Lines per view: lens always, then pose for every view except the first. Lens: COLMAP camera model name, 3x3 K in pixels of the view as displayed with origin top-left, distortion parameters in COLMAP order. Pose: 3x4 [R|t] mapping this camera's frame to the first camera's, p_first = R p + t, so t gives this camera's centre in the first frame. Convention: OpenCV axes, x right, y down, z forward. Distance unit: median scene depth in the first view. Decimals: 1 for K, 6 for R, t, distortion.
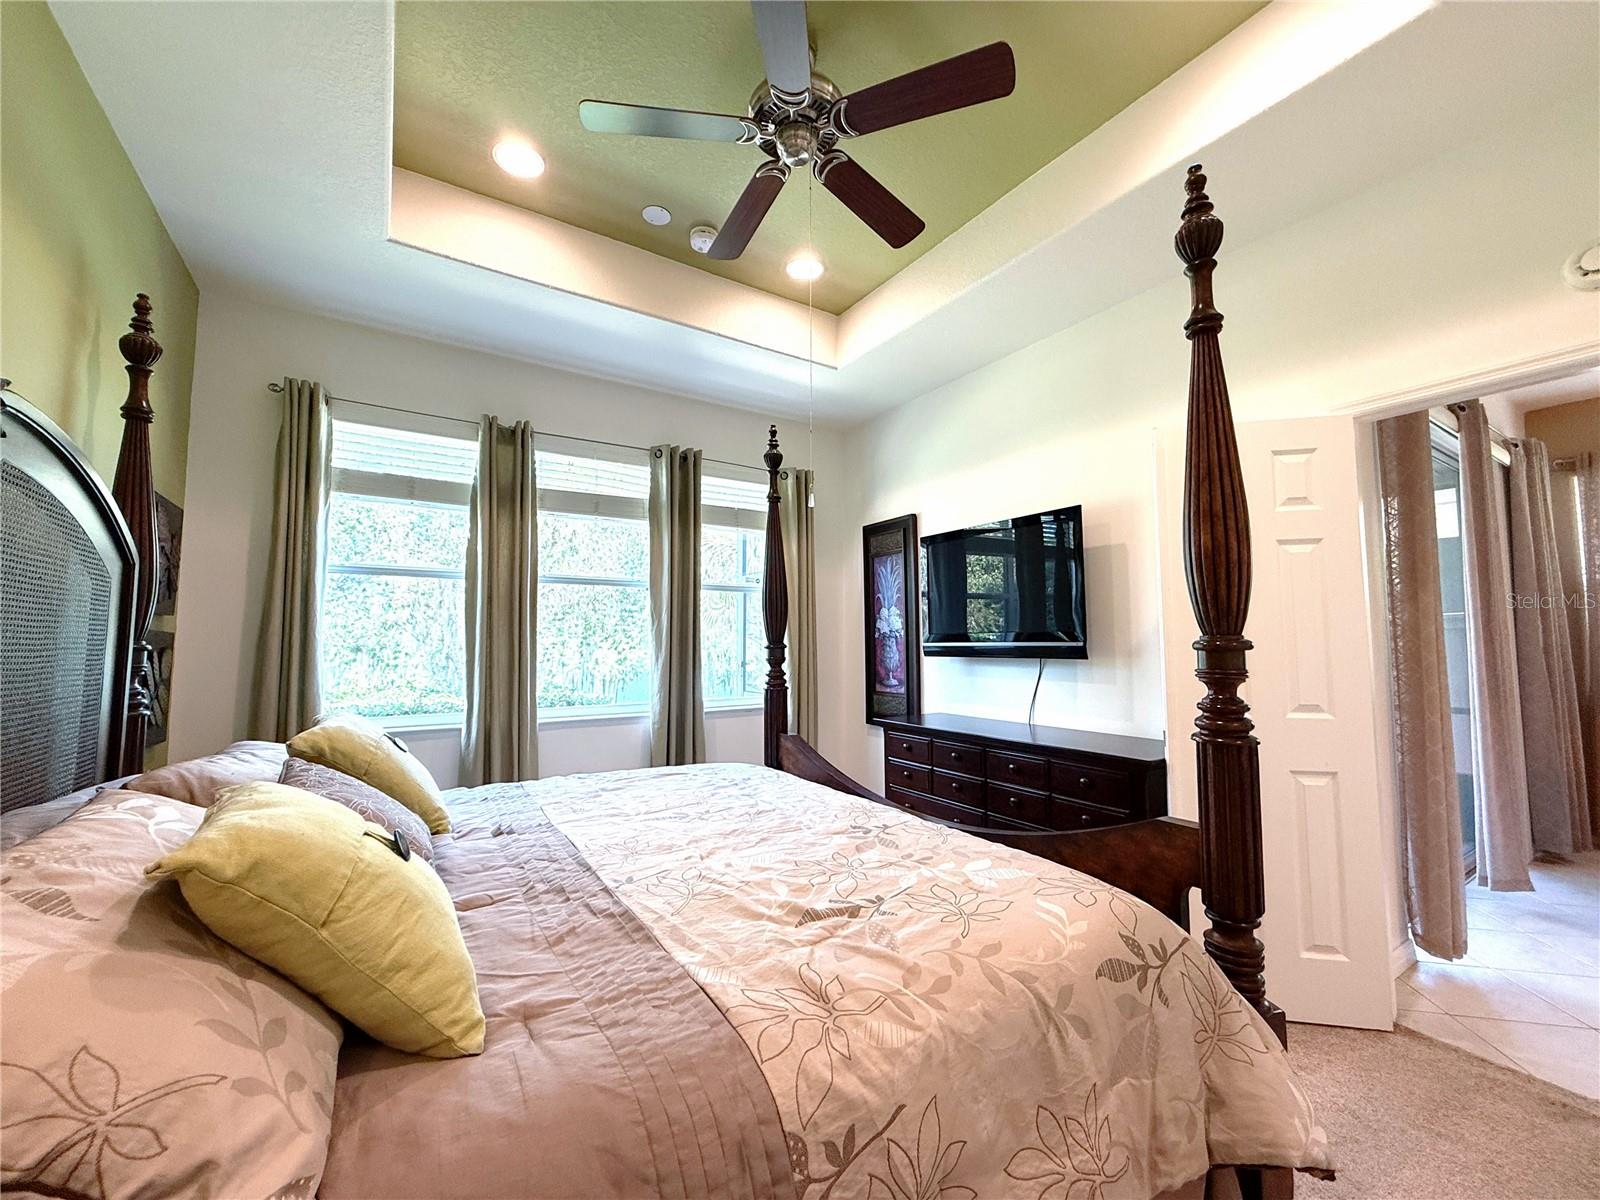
lens RADIAL K [[637.7, 0, 800.0], [0, 637.7, 600.0], [0, 0, 1]] dist [0.001087, 0.000048]
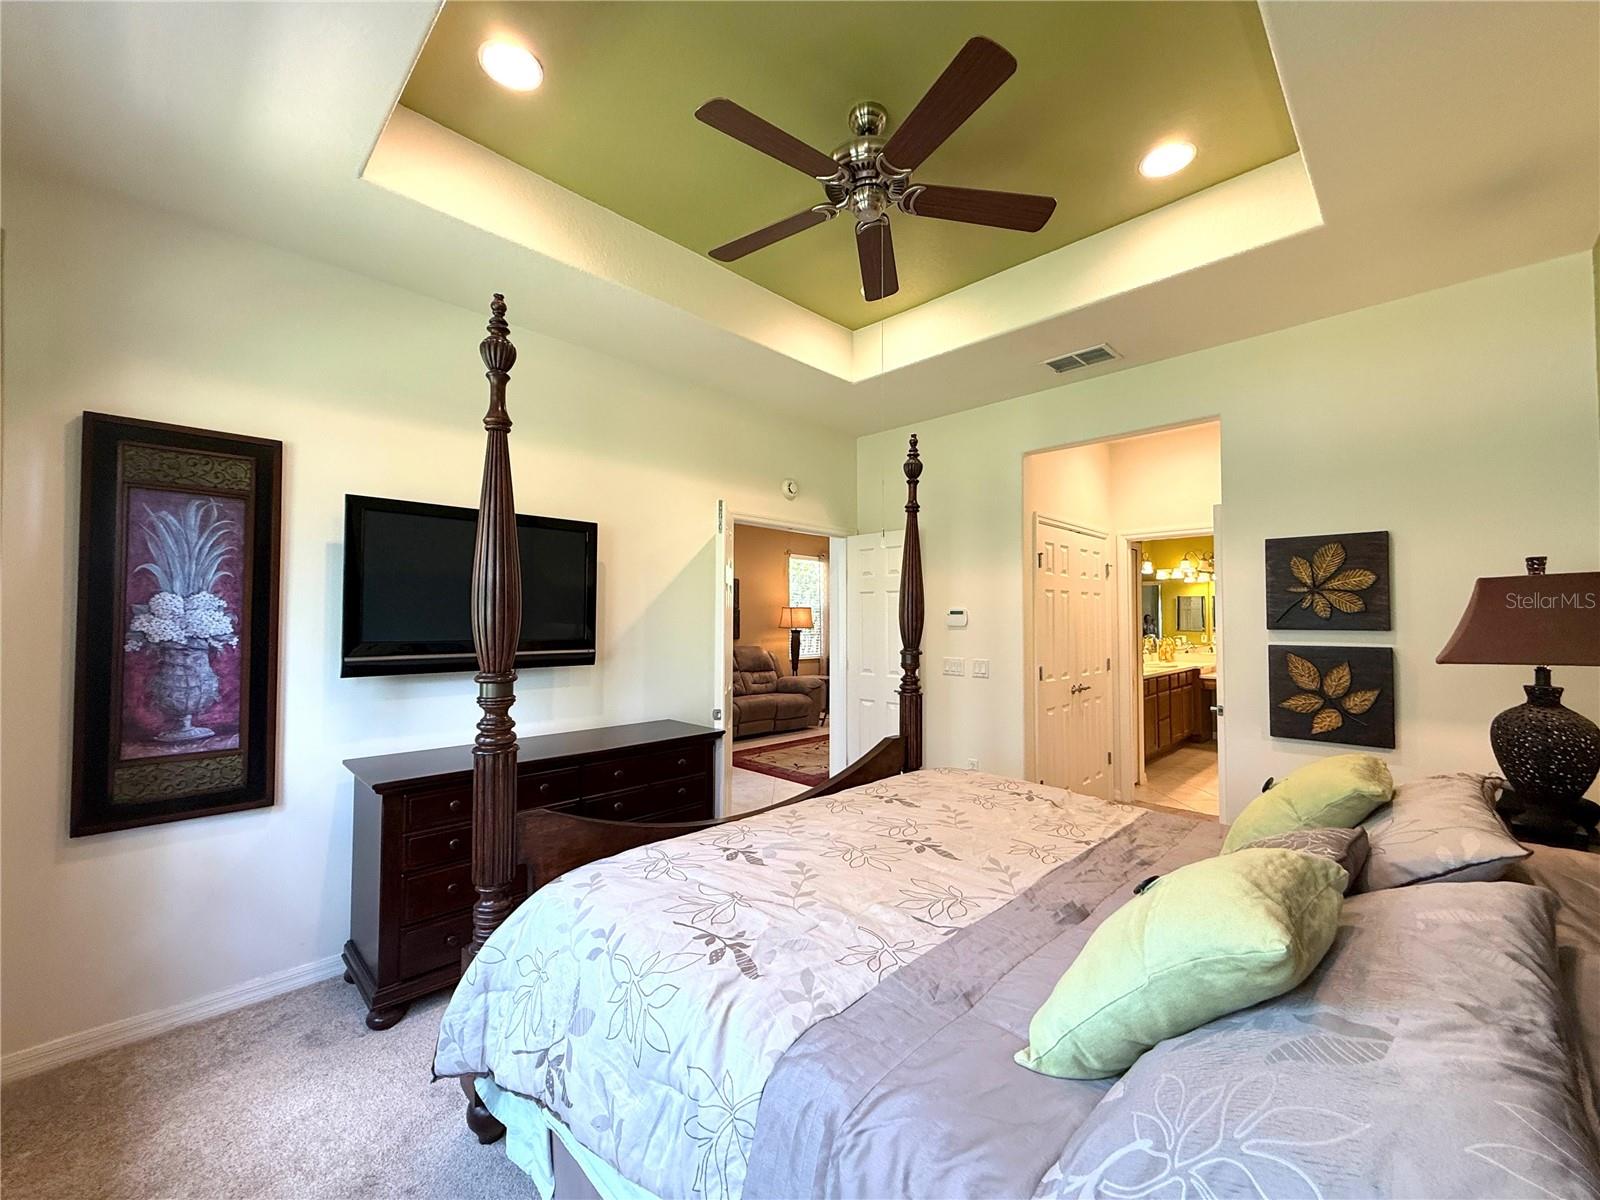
lens RADIAL K [[637.7, 0, 800.0], [0, 637.7, 600.0], [0, 0, 1]] dist [0.001087, 0.000048]
pose [[-0.215159, 0.030805, 0.976093, -0.493538], [-0.073128, 0.996188, -0.047558, 0.005423], [-0.973837, -0.081613, -0.212086, 0.626707]]
